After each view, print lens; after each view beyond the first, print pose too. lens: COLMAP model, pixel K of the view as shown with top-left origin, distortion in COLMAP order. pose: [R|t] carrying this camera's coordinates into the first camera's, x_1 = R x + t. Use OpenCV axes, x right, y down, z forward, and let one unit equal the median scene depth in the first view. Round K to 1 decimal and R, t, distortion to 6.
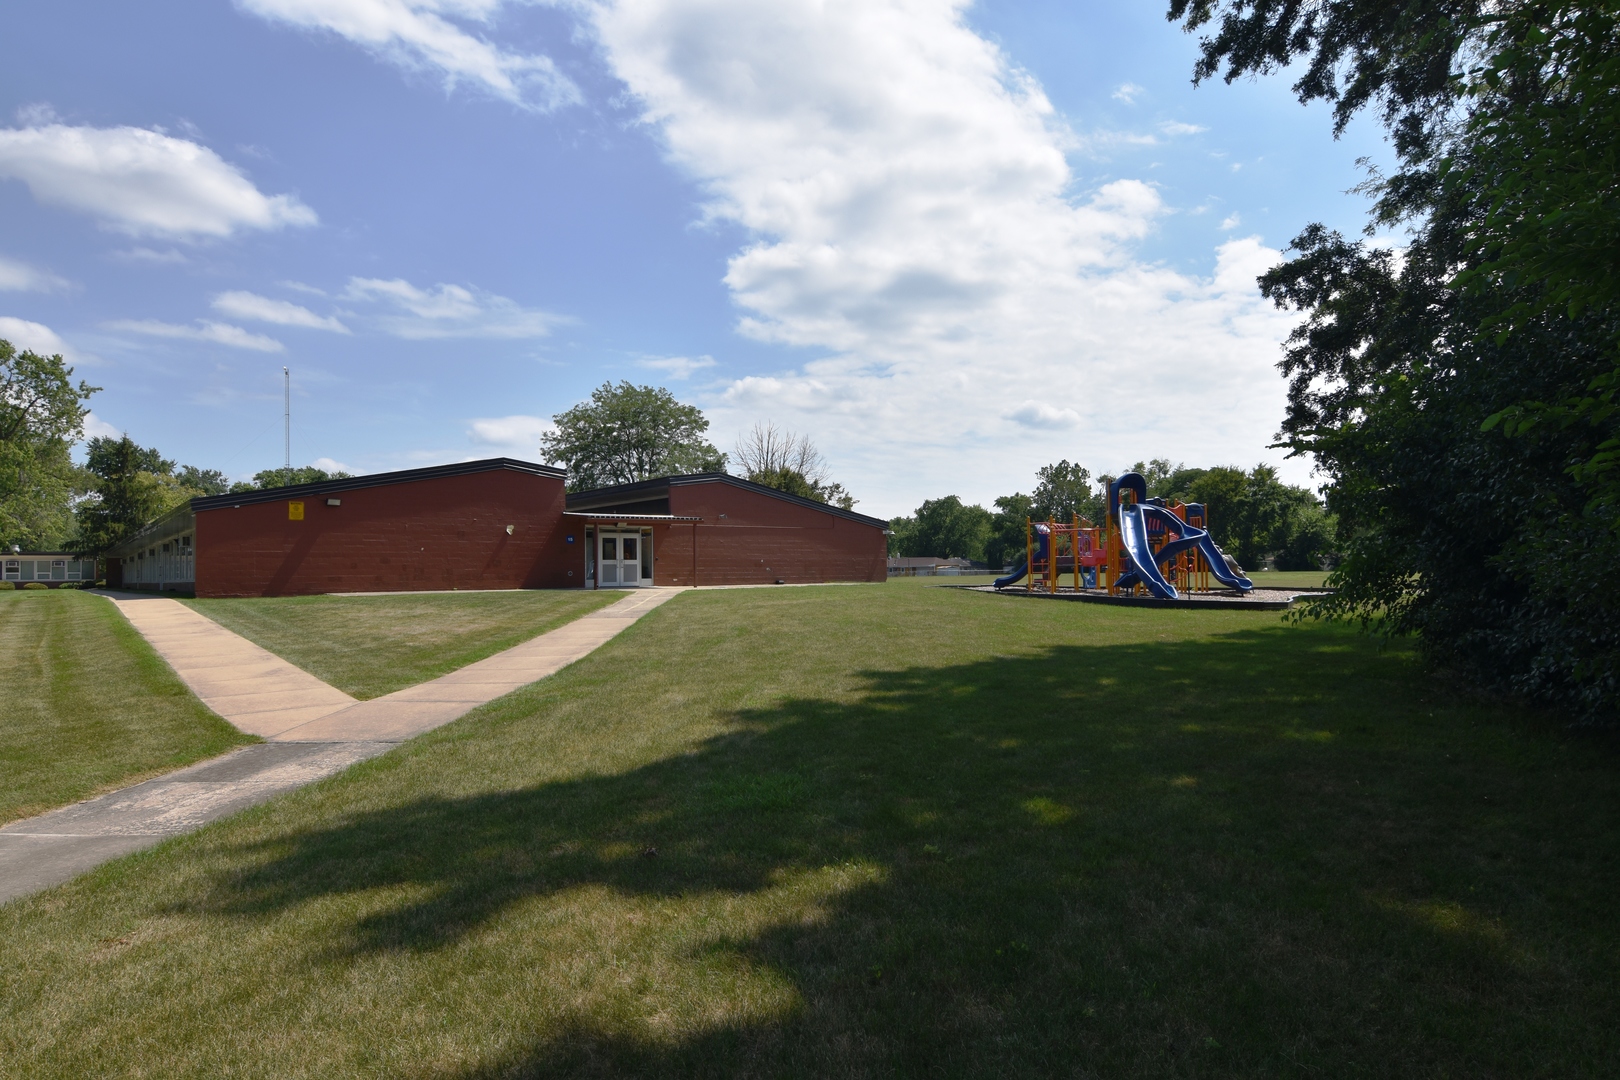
lens RADIAL K [[1002.9, 0, 808.7], [0, 1002.9, 541.8], [0, 0, 1]] dist [-0.016555, 0.000449]
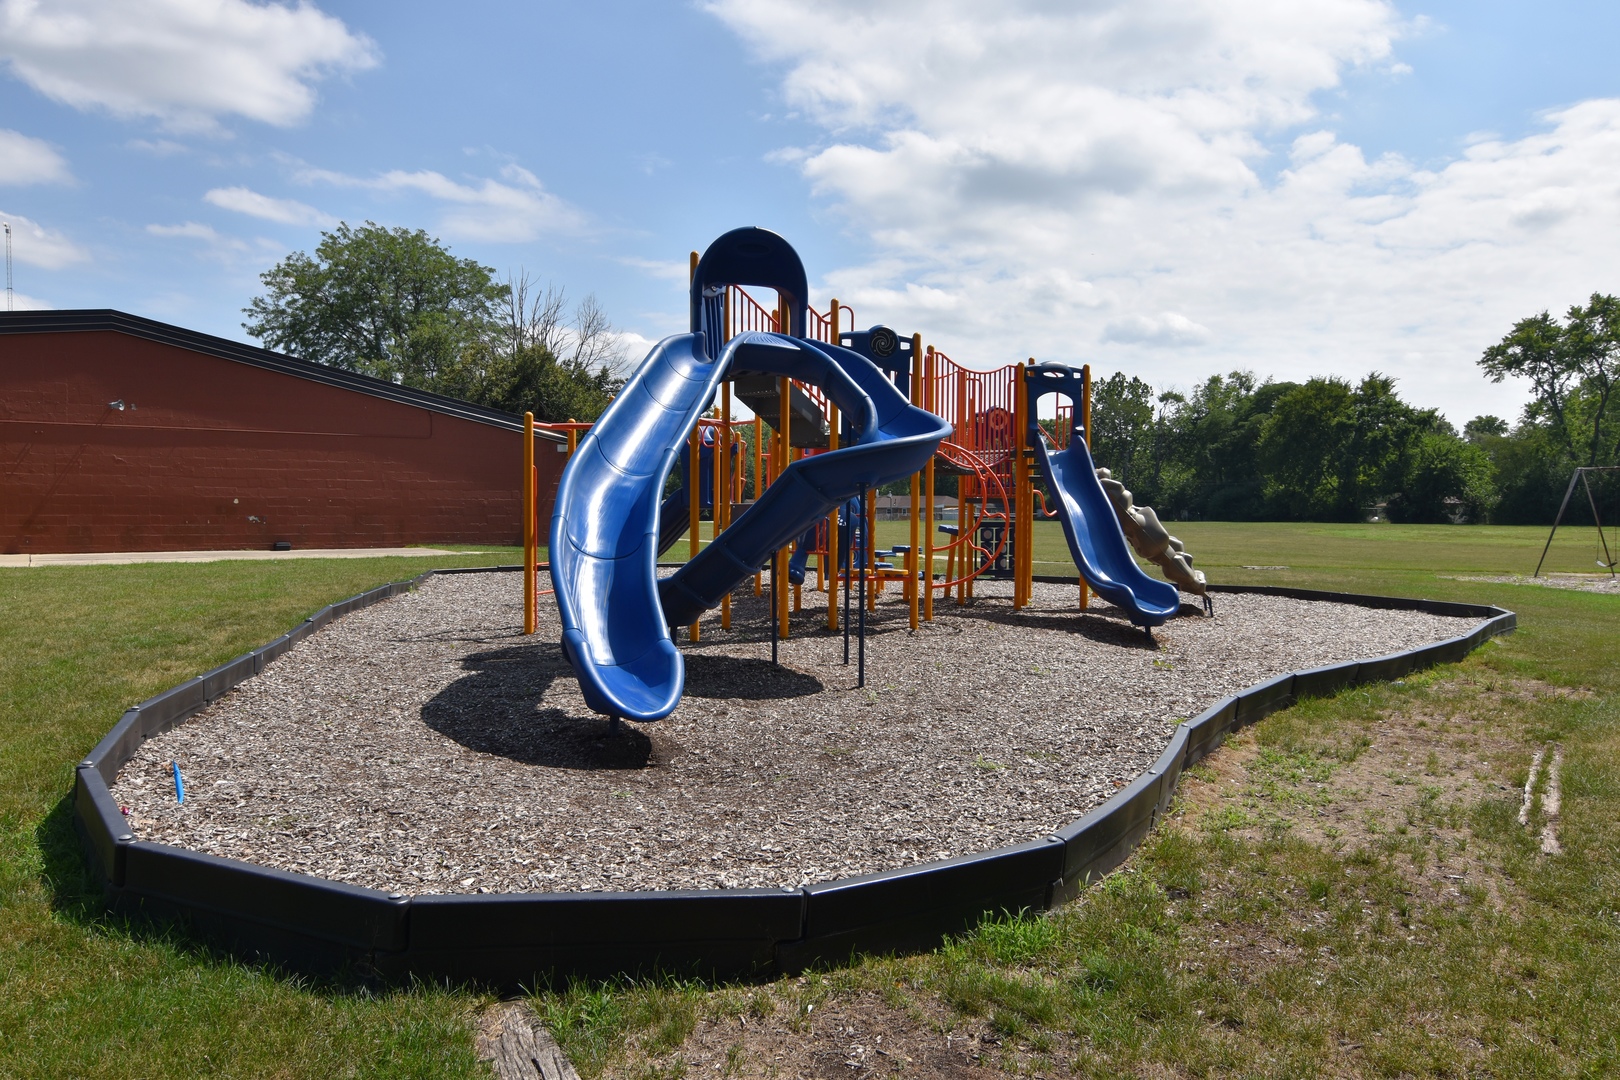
lens RADIAL K [[1115.8, 0, 817.6], [0, 1115.8, 541.1], [0, 0, 1]] dist [0.007490, -0.007339]
pose [[0.998774, 0.018338, -0.045990, 0.089765], [-0.015551, 0.998064, 0.060226, 0.000503], [0.047005, -0.059437, 0.997125, 0.166964]]
